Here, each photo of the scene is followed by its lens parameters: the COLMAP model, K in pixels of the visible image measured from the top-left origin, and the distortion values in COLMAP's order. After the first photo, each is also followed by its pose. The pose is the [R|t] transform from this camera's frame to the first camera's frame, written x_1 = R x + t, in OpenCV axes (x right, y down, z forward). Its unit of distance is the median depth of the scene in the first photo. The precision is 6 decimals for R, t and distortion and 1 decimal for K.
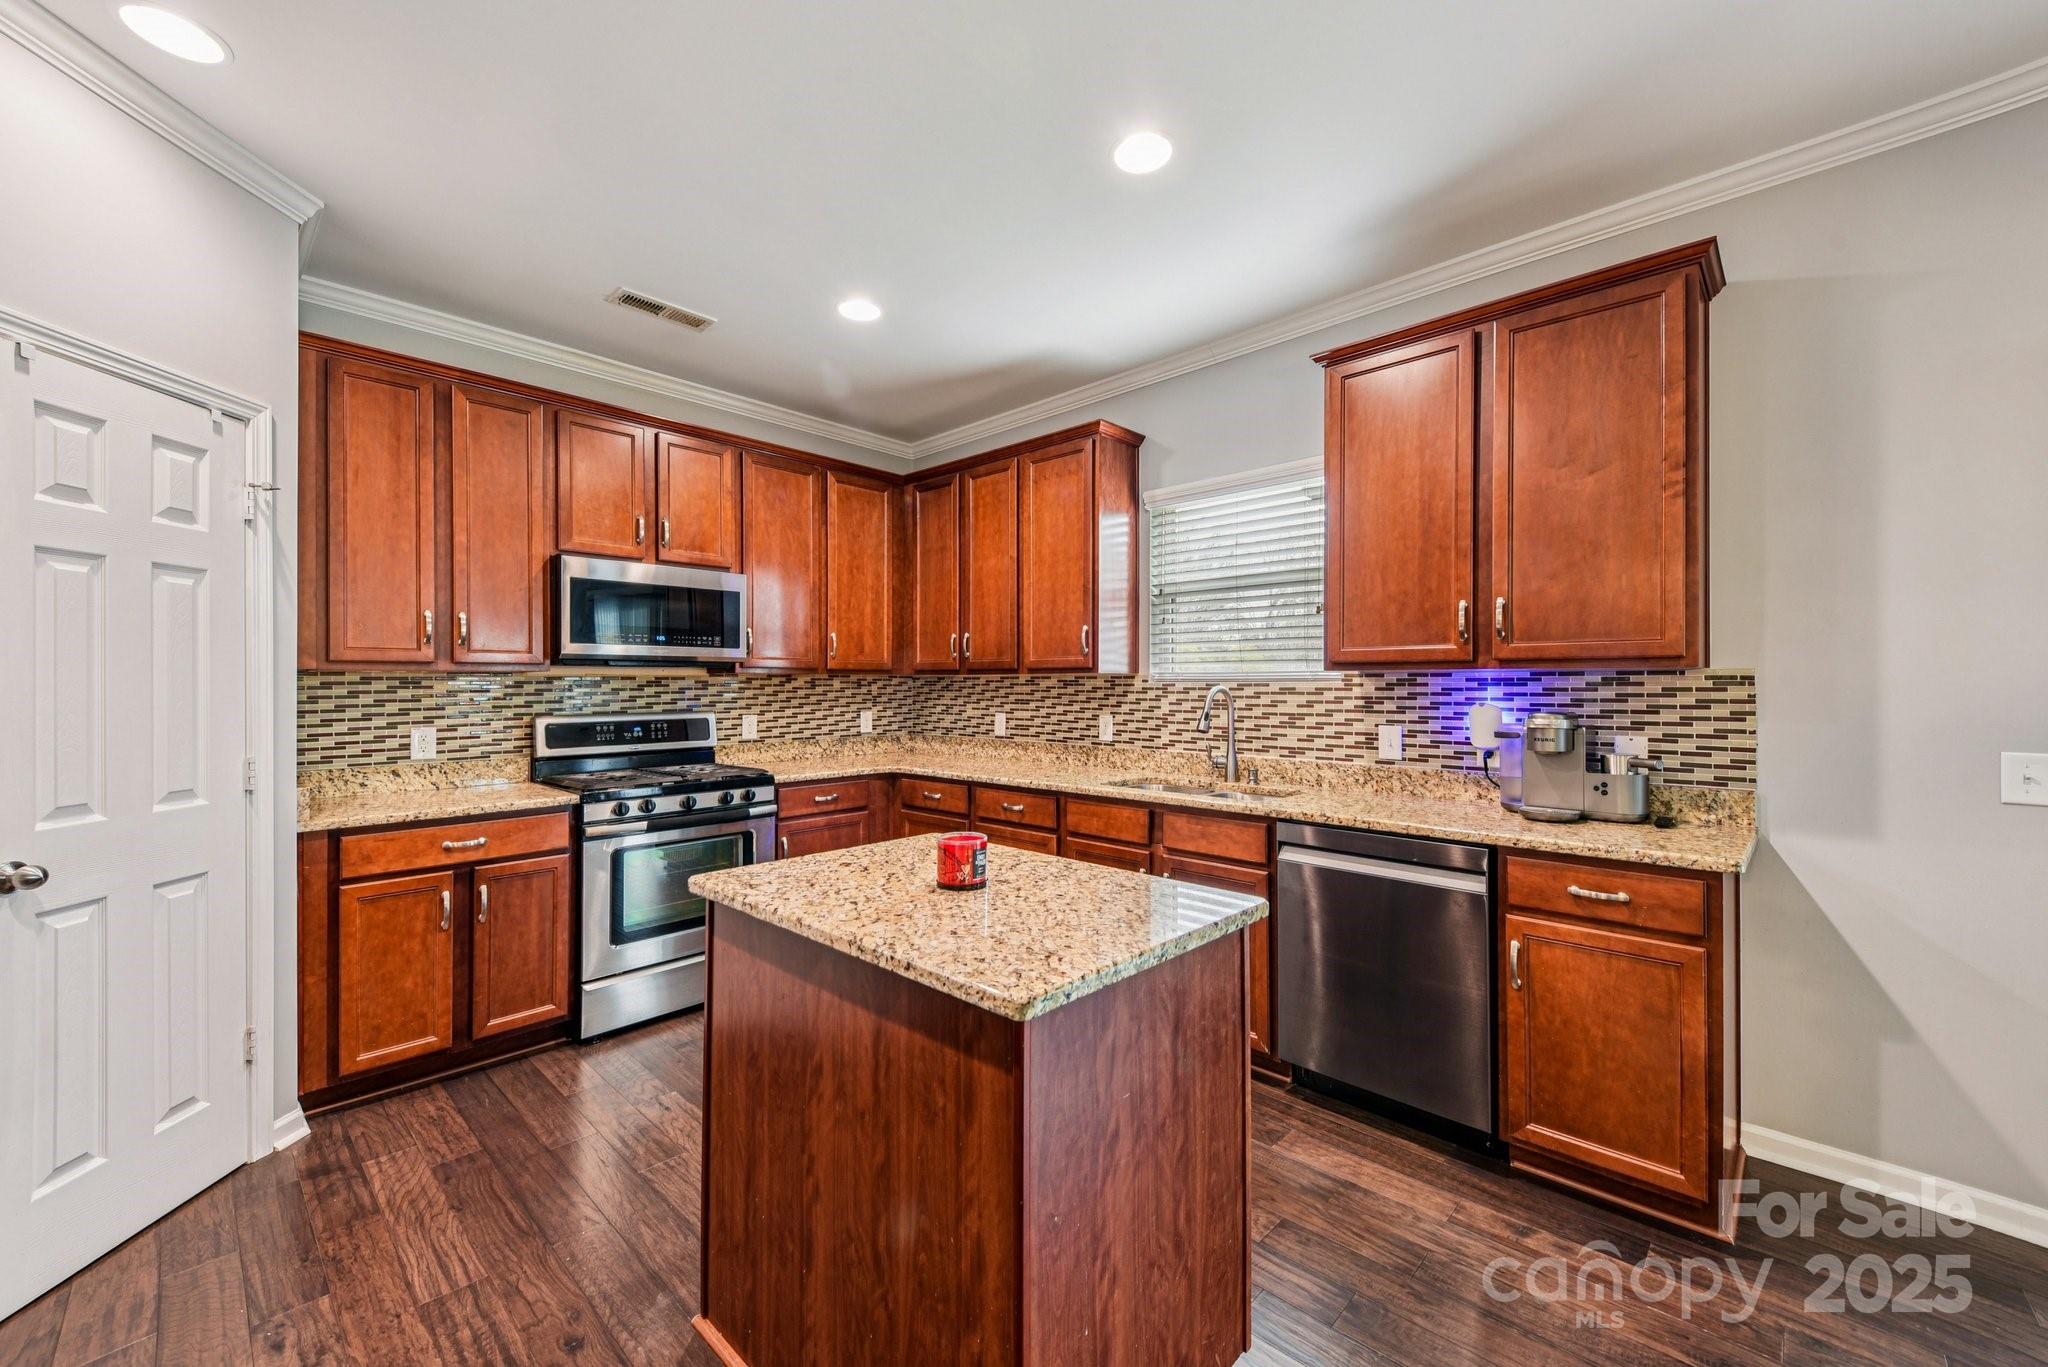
lens RADIAL K [[811.1, 0, 1031.4], [0, 811.1, 675.6], [0, 0, 1]] dist [0.001913, -0.000202]
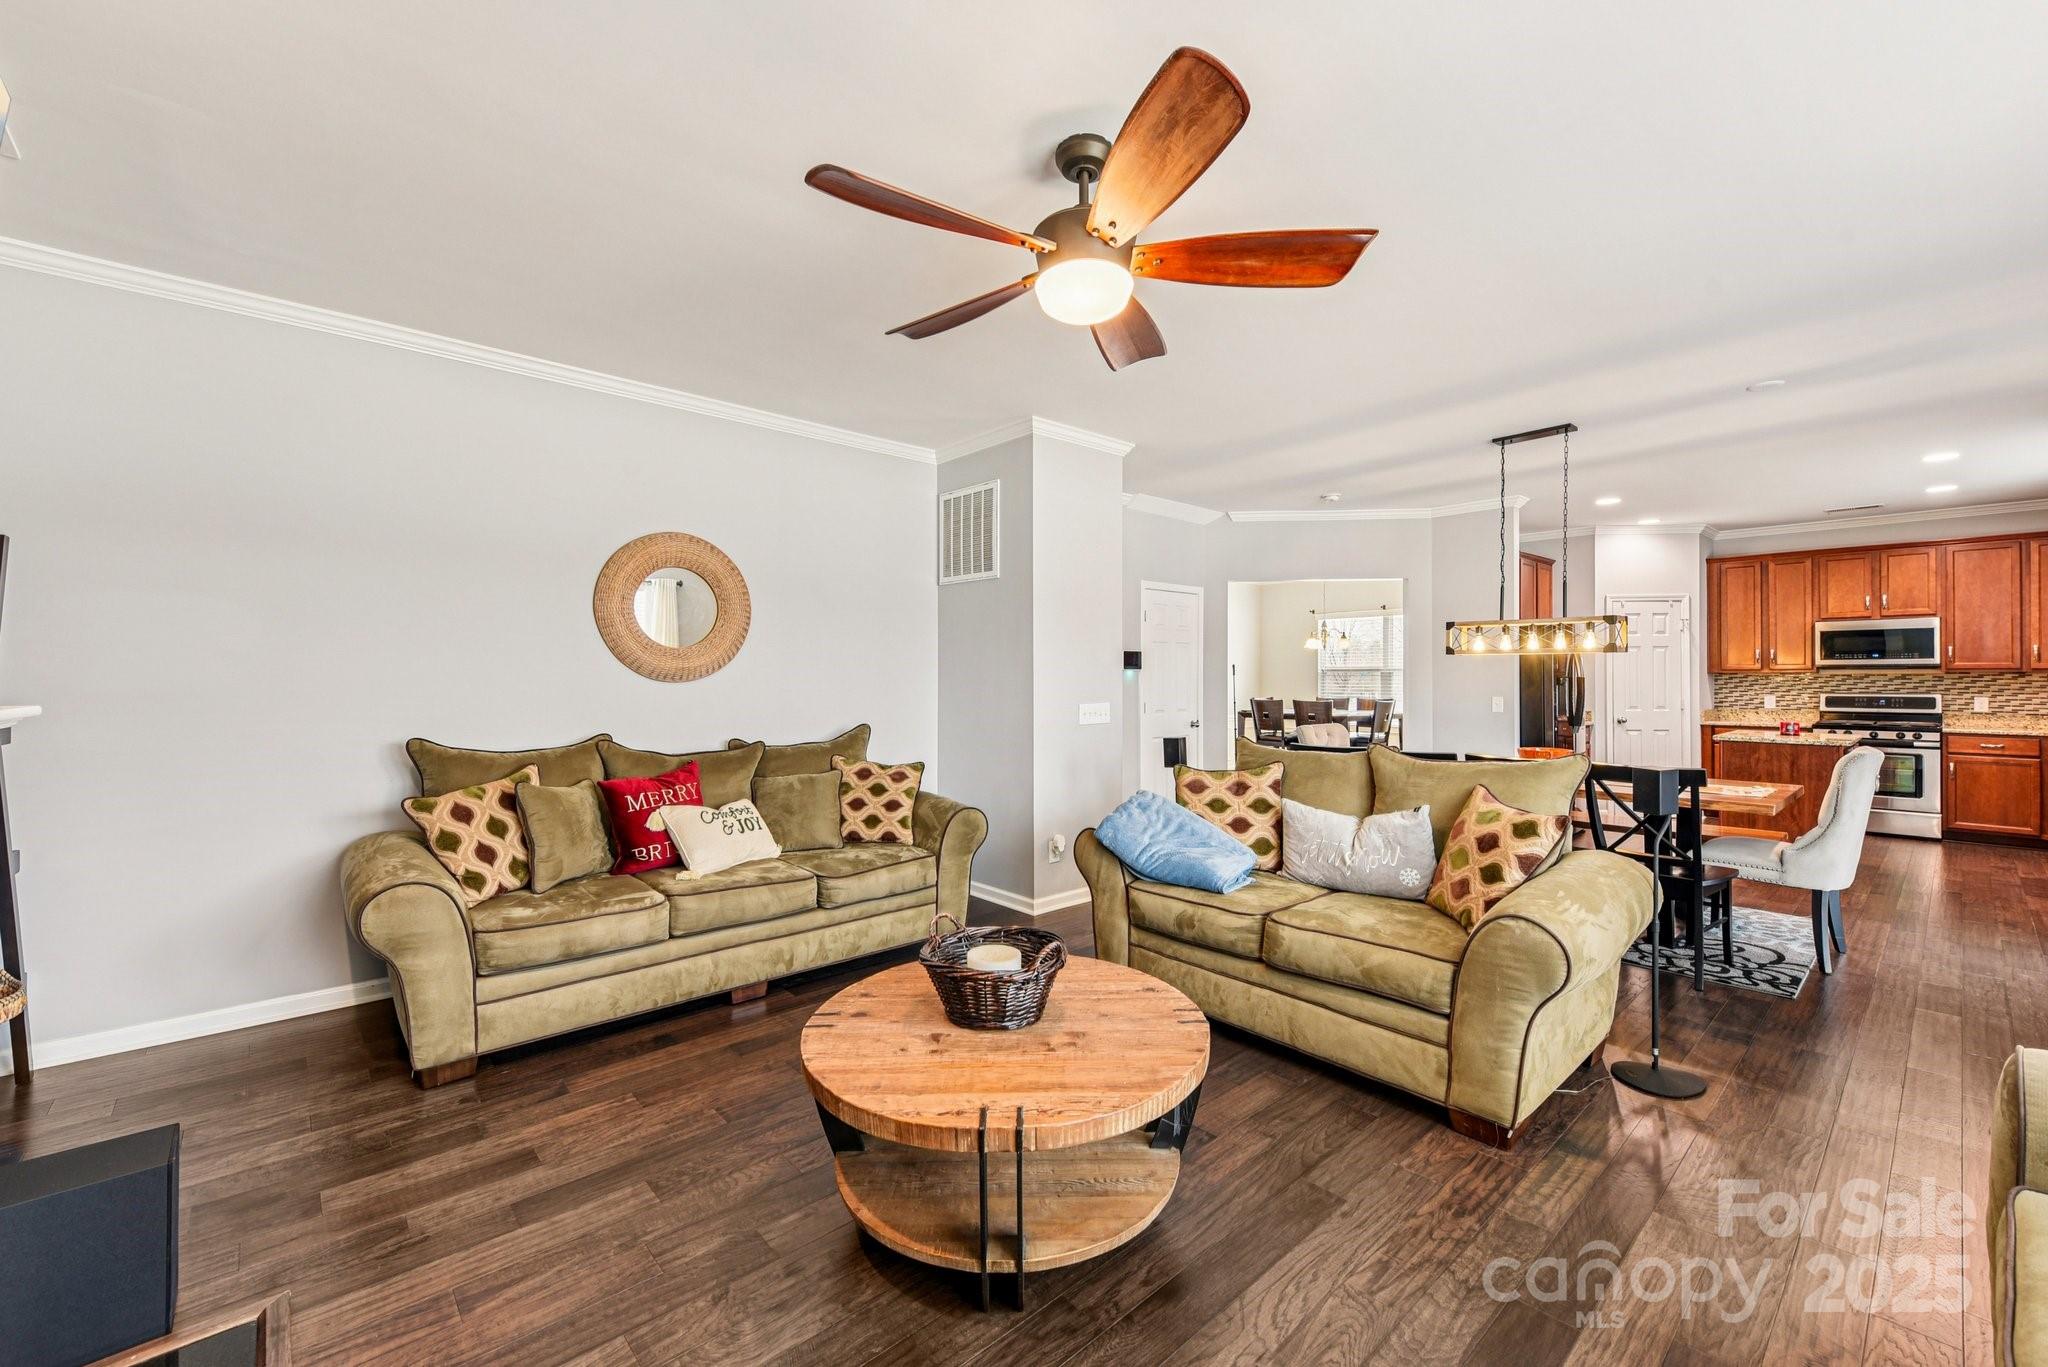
lens RADIAL K [[859.6, 0, 1034.2], [0, 859.6, 681.5], [0, 0, 1]] dist [0.003150, -0.001654]
pose [[-0.070163, 0.003945, -0.997528, 1.943372], [0.007928, 0.999963, 0.003397, -0.005324], [0.997504, -0.007670, -0.070192, -1.003653]]
